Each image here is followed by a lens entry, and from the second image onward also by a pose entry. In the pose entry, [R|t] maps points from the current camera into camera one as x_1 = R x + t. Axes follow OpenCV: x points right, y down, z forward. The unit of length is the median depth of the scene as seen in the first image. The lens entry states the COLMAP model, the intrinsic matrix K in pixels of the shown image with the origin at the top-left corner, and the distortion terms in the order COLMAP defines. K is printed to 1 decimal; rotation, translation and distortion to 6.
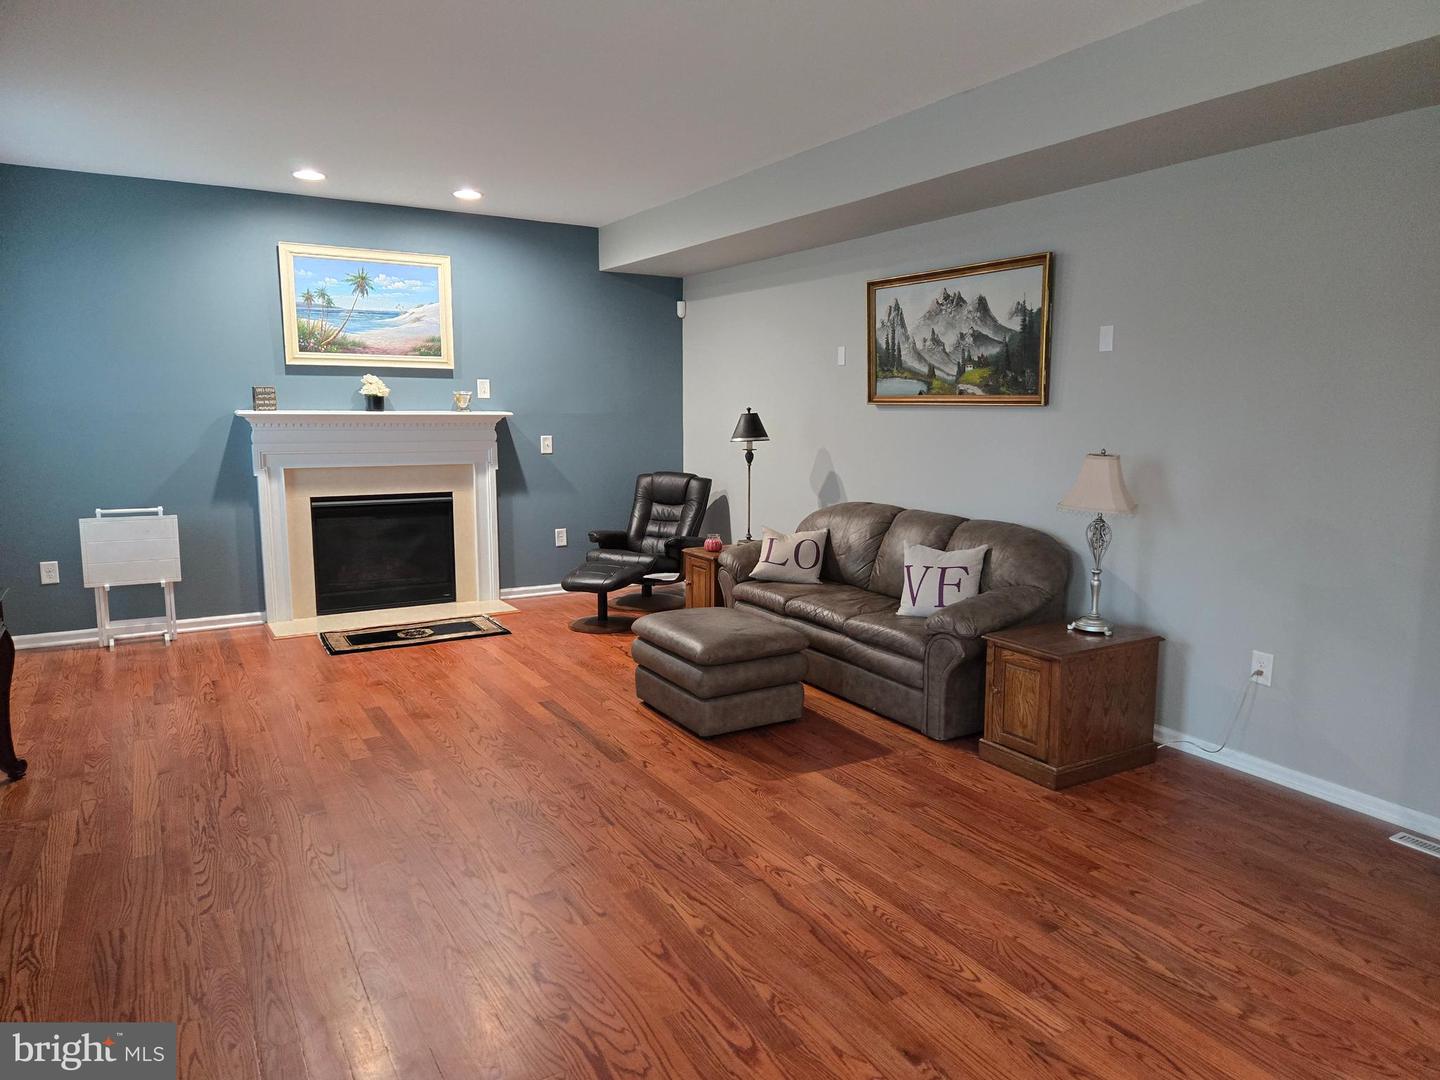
lens RADIAL K [[969.5, 0, 741.1], [0, 969.5, 545.7], [0, 0, 1]] dist [0.066012, -0.055710]
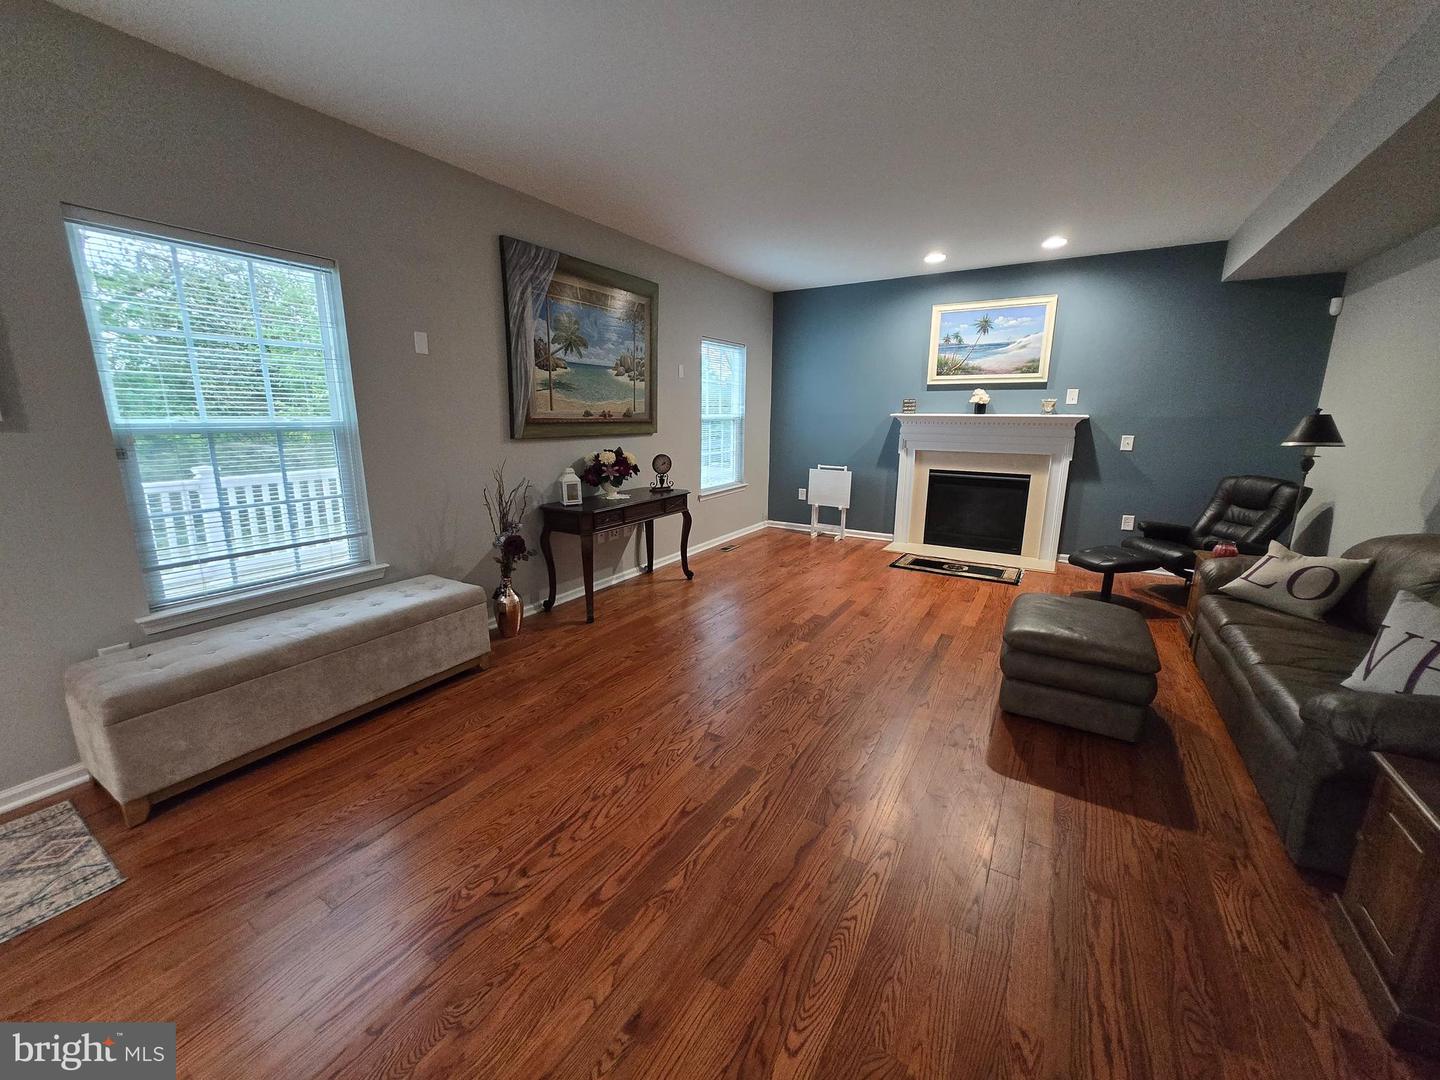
lens RADIAL K [[568.6, 0, 711.1], [0, 568.6, 529.5], [0, 0, 1]] dist [0.001992, -0.001890]
pose [[0.444589, 0.178499, -0.877769, 0.249691], [-0.133008, 0.982235, 0.132374, -0.030945], [0.885805, 0.057898, 0.460433, 0.298090]]
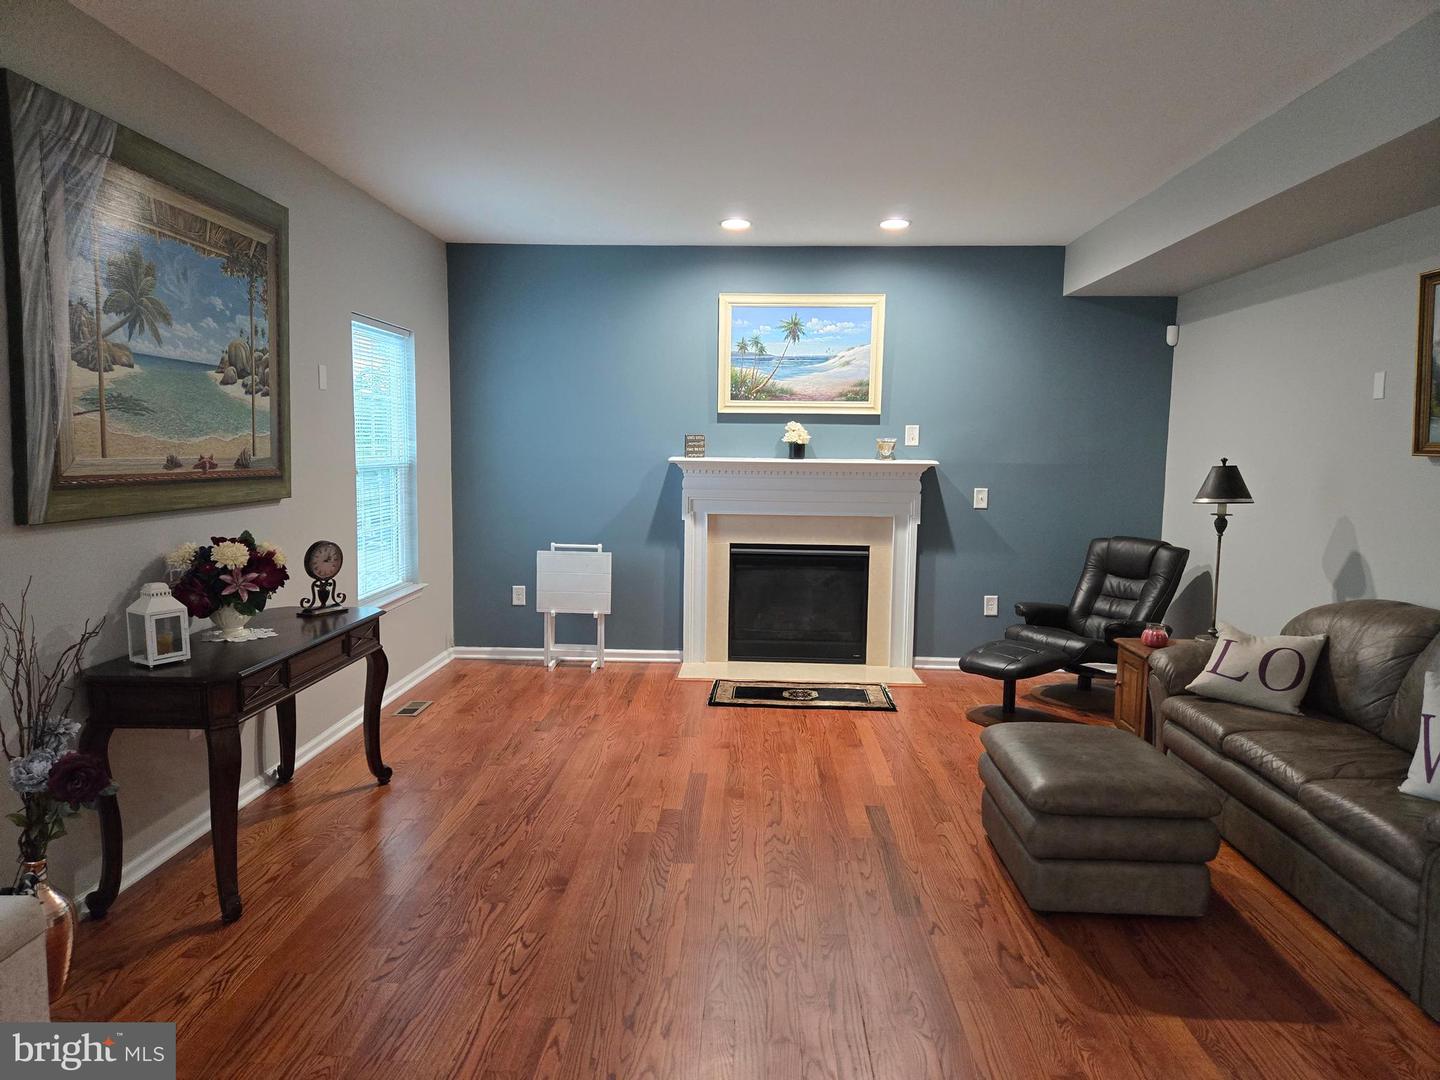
lens RADIAL K [[969.5, 0, 717.2], [0, 969.5, 546.0], [0, 0, 1]] dist [0.066012, -0.055710]
pose [[0.830584, 0.063406, -0.553271, 0.112230], [-0.089851, 0.995739, -0.020773, -0.026825], [0.549596, 0.066966, 0.832742, 0.178167]]
